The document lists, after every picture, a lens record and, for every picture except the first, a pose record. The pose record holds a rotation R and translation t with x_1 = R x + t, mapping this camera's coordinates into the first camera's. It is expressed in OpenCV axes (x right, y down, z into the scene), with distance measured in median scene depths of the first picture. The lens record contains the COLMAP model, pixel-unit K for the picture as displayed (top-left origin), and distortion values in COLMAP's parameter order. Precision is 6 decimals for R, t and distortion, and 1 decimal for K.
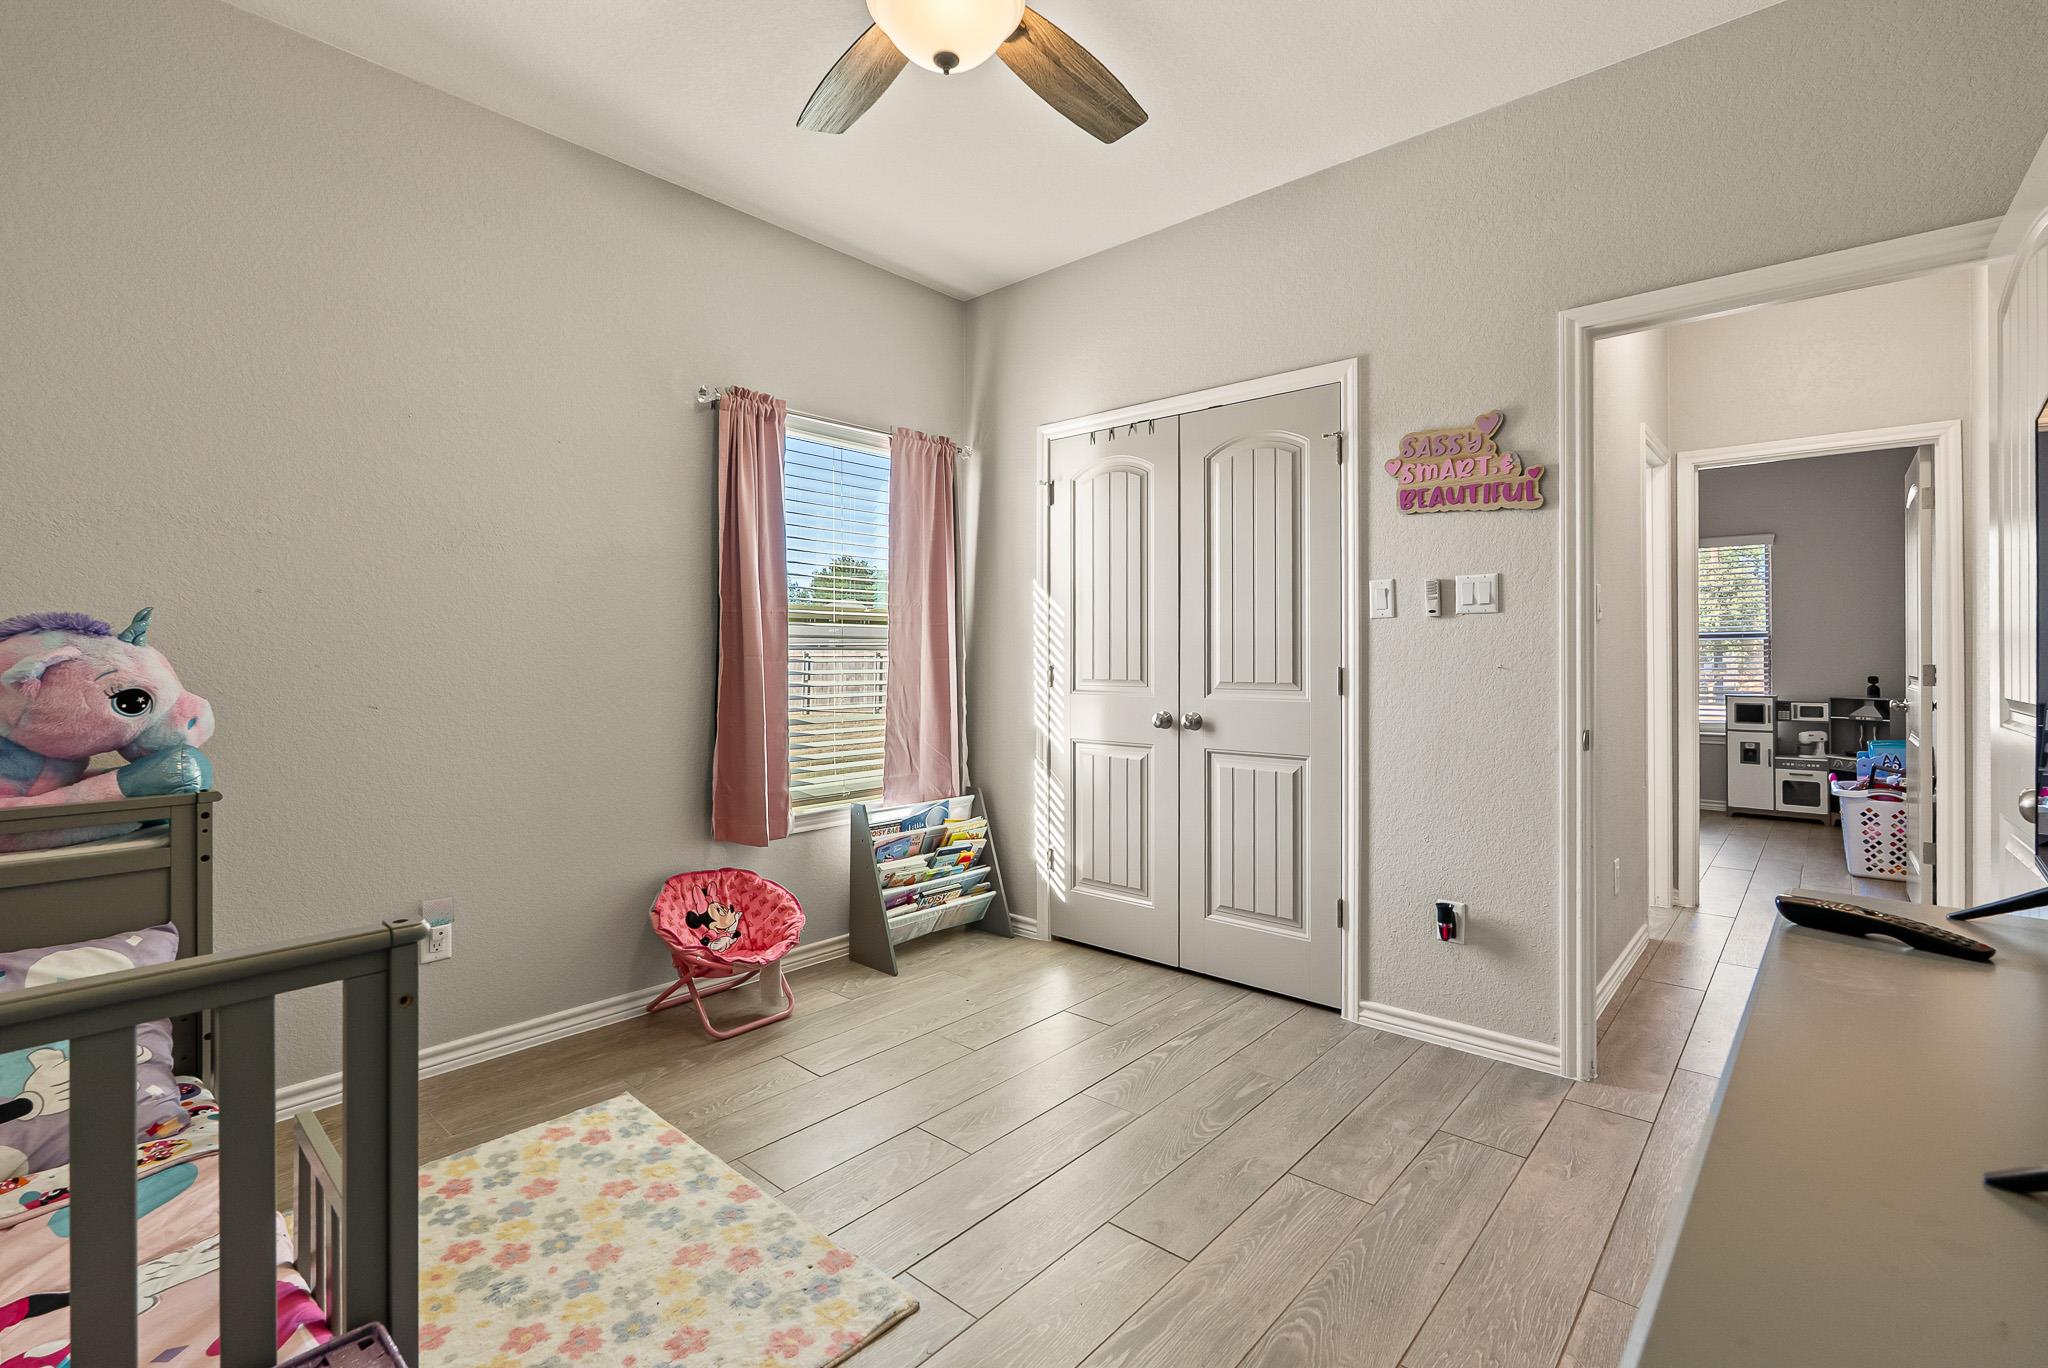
lens RADIAL K [[905.9, 0, 1054.8], [0, 905.9, 654.0], [0, 0, 1]] dist [-0.004071, -0.000665]
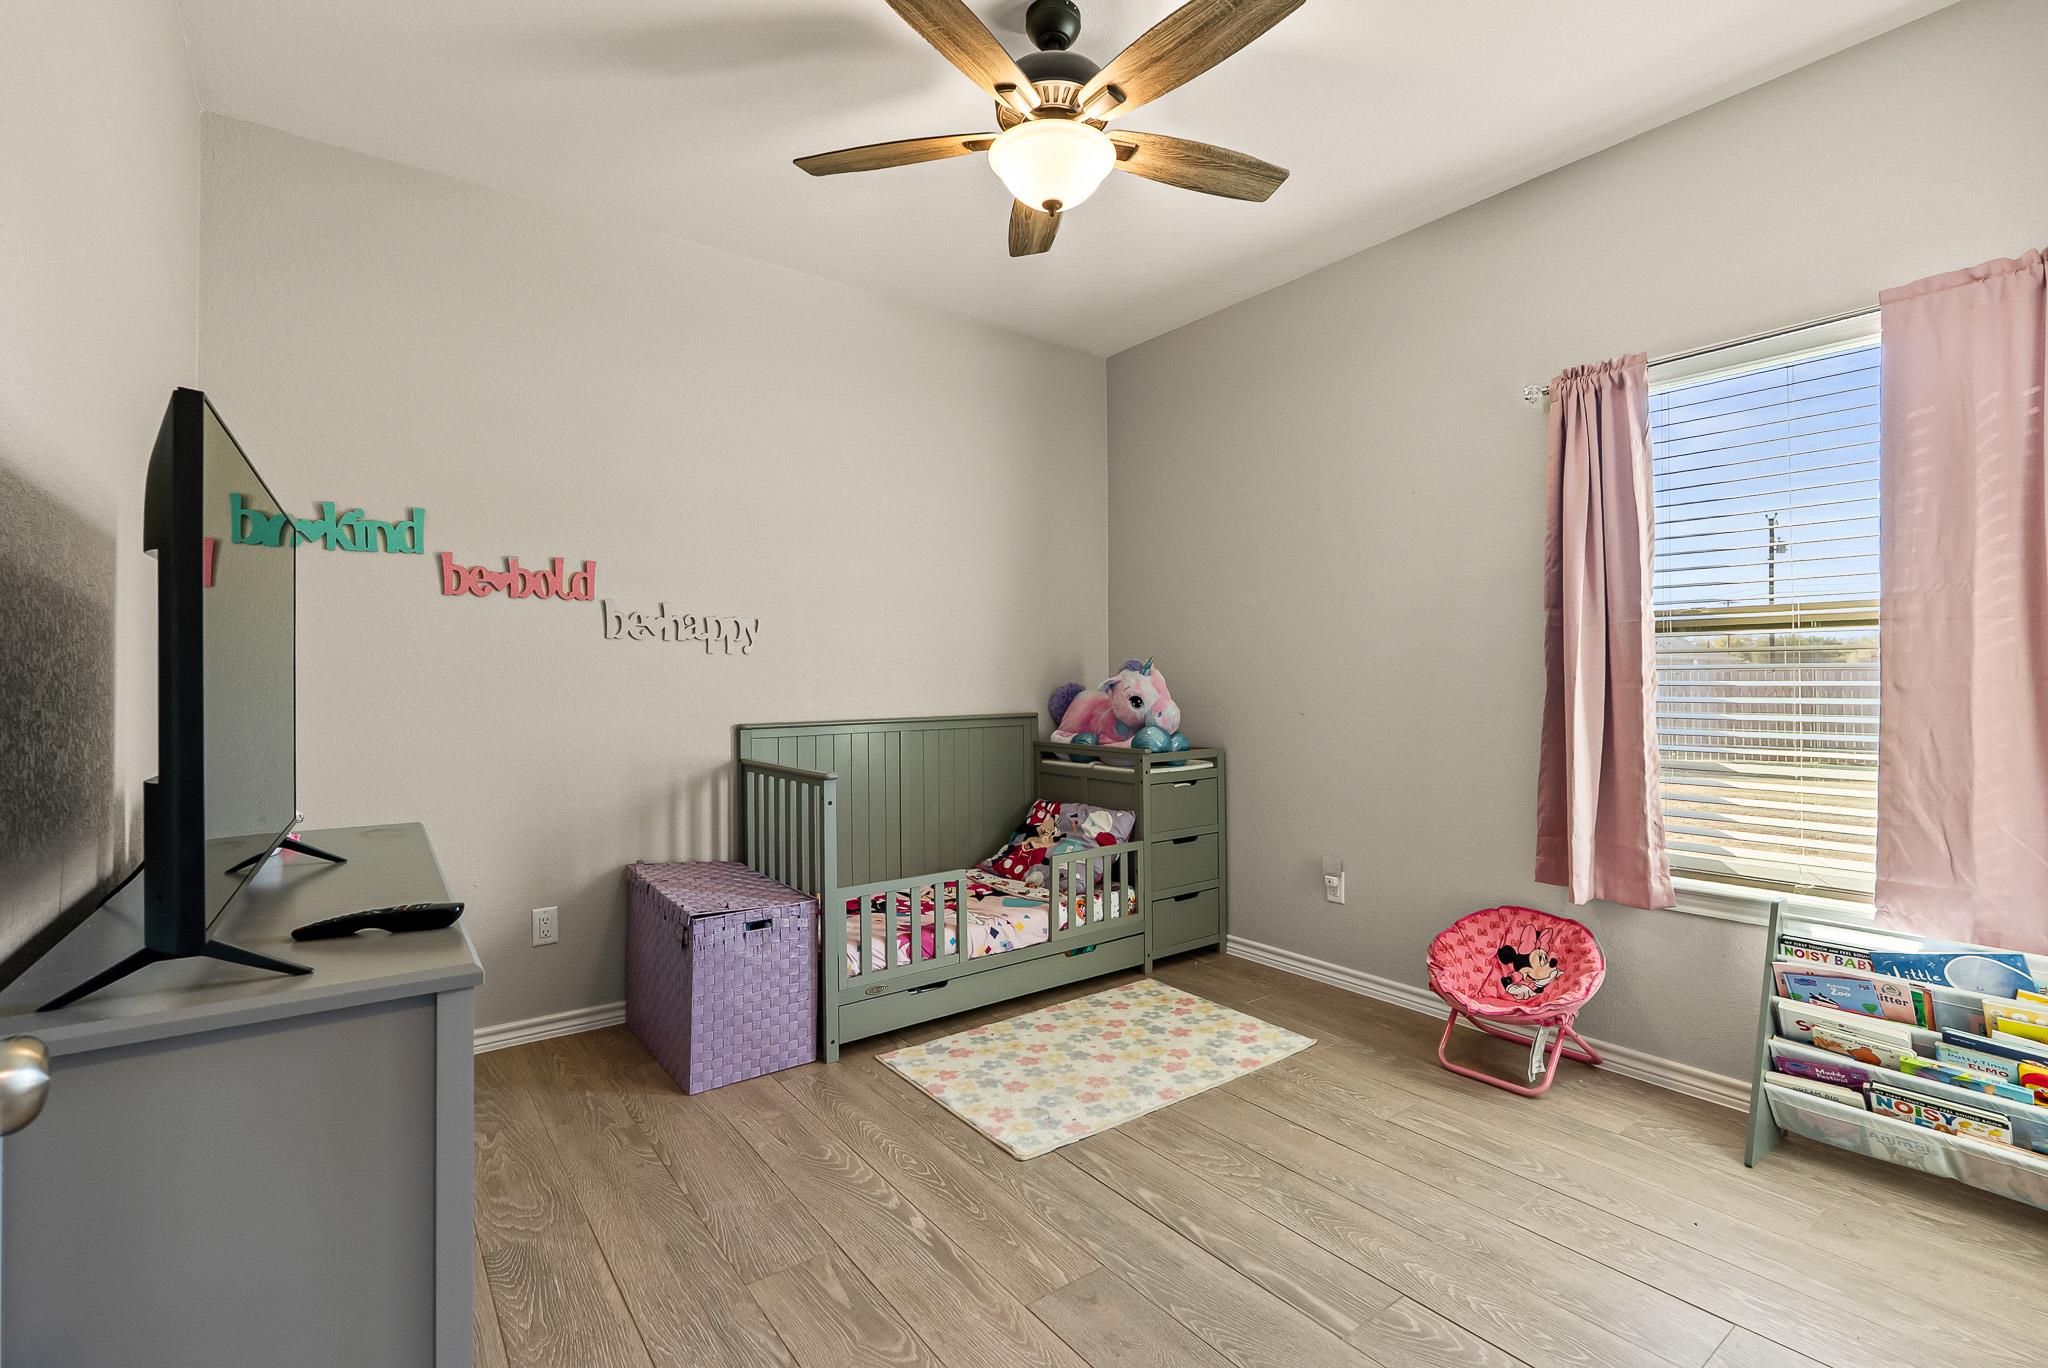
lens RADIAL K [[905.9, 0, 1021.4], [0, 905.9, 675.4], [0, 0, 1]] dist [-0.004071, -0.000665]
pose [[-0.206472, -0.003238, -0.978447, 0.712057], [0.007628, 0.999959, -0.004918, -0.000376], [0.978423, -0.008479, -0.206439, 0.776273]]
